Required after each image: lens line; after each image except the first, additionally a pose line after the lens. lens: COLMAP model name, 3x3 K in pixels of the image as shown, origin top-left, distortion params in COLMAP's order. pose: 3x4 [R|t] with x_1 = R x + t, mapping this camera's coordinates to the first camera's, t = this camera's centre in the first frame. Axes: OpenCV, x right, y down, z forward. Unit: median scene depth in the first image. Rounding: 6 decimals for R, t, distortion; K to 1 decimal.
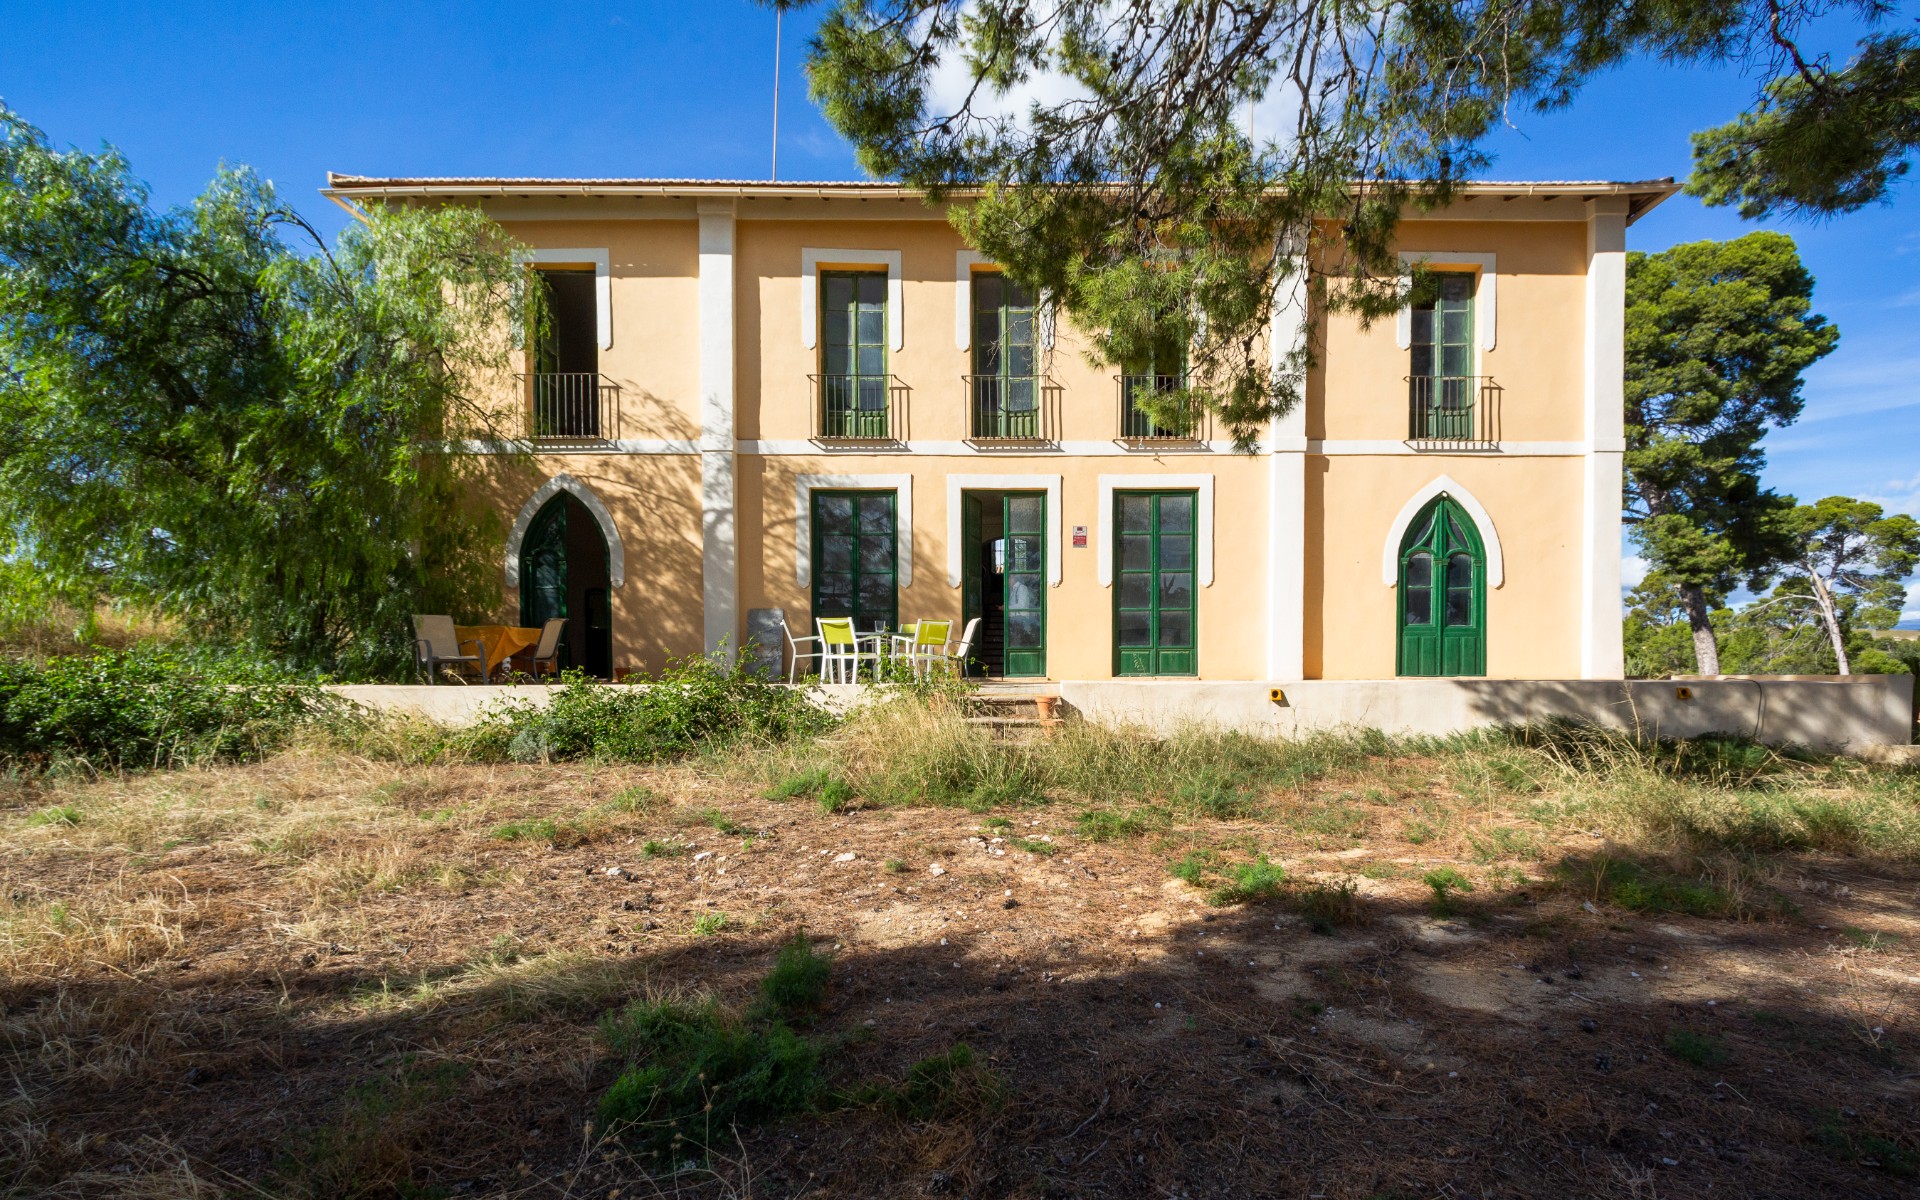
lens RADIAL K [[806.9, 0, 962.6], [0, 806.9, 719.1], [0, 0, 1]] dist [0.019959, -0.000194]
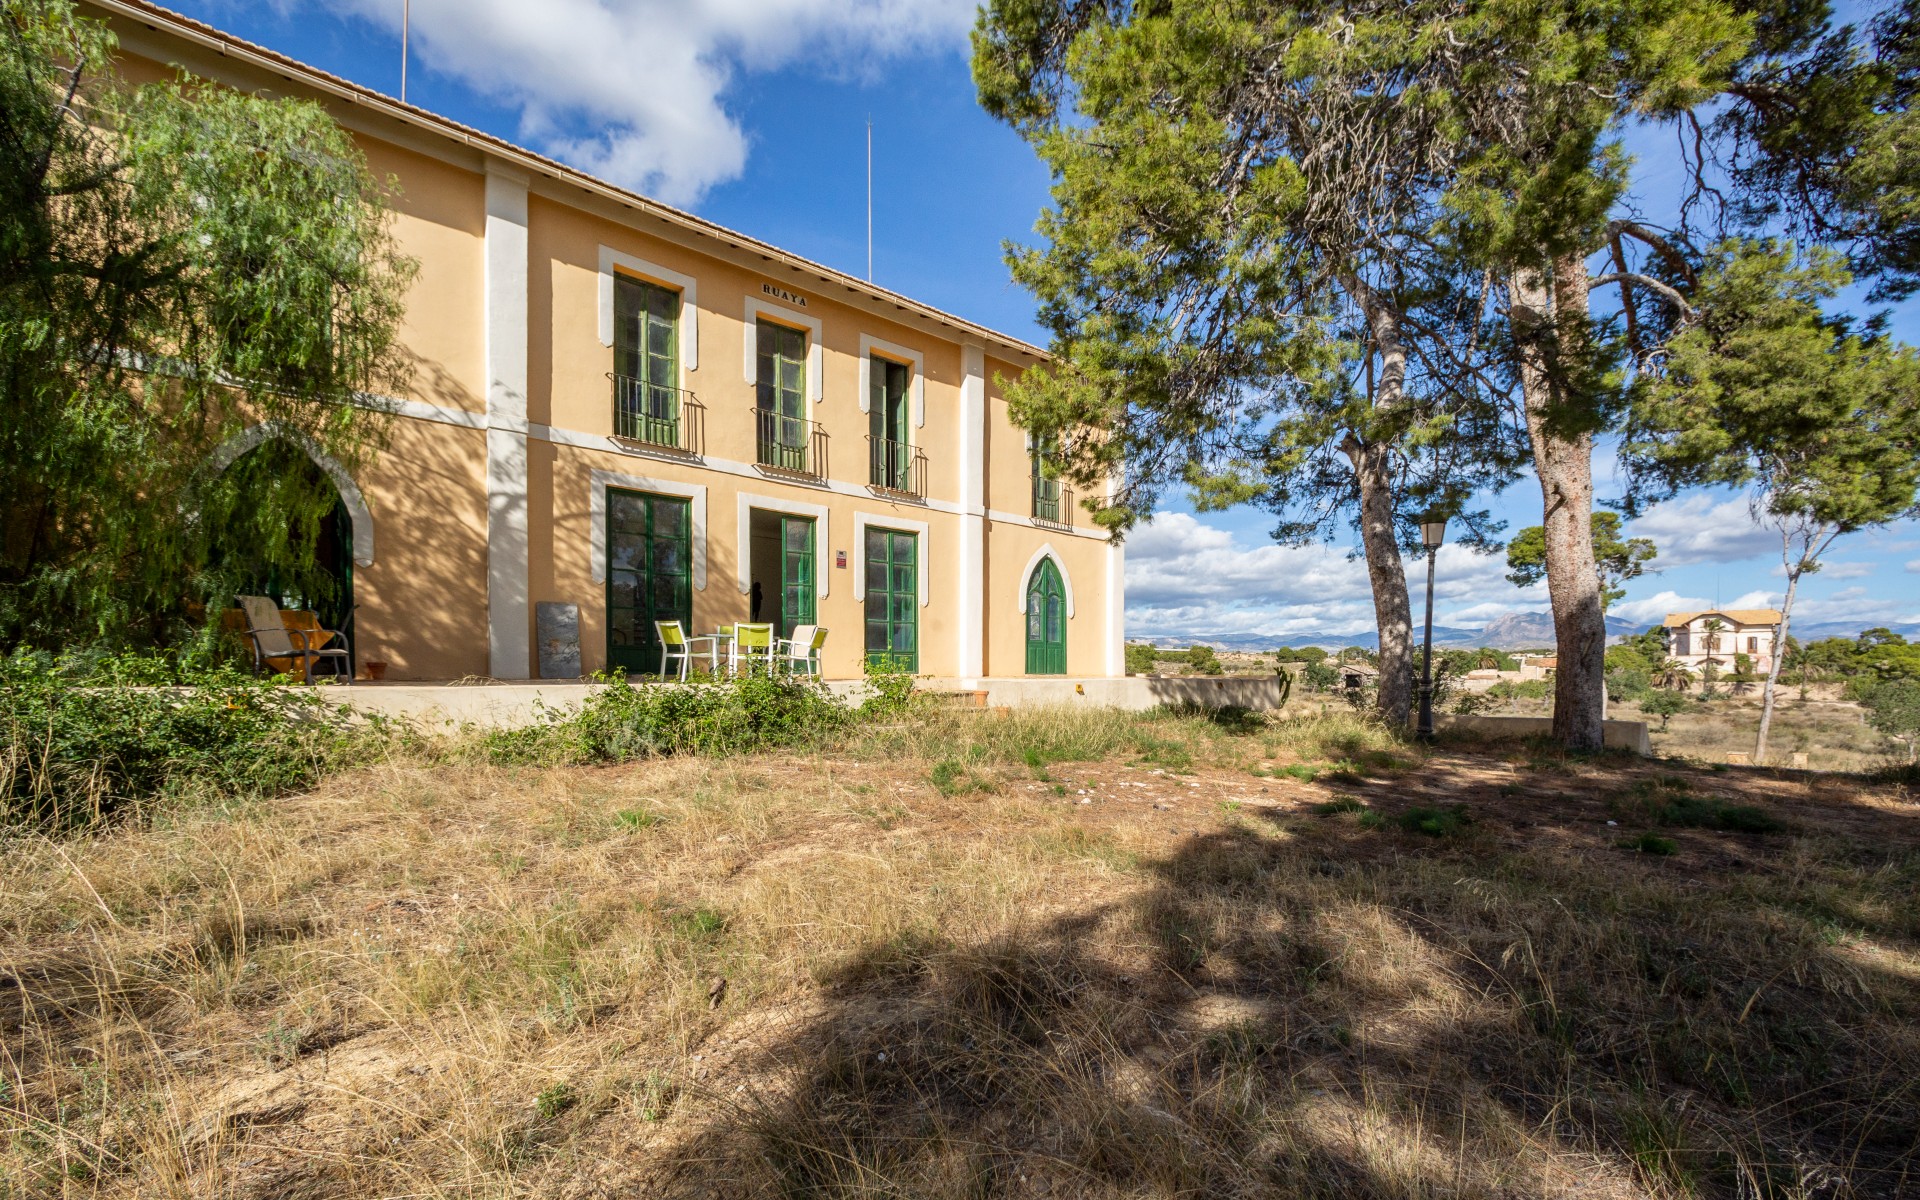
lens RADIAL K [[749.8, 0, 956.5], [0, 749.8, 721.0], [0, 0, 1]] dist [-0.000214, 0.000005]
pose [[0.770897, -0.041291, 0.635620, -0.456339], [0.031172, 0.999147, 0.027100, -0.005707], [-0.636197, -0.001078, 0.771526, 0.009719]]
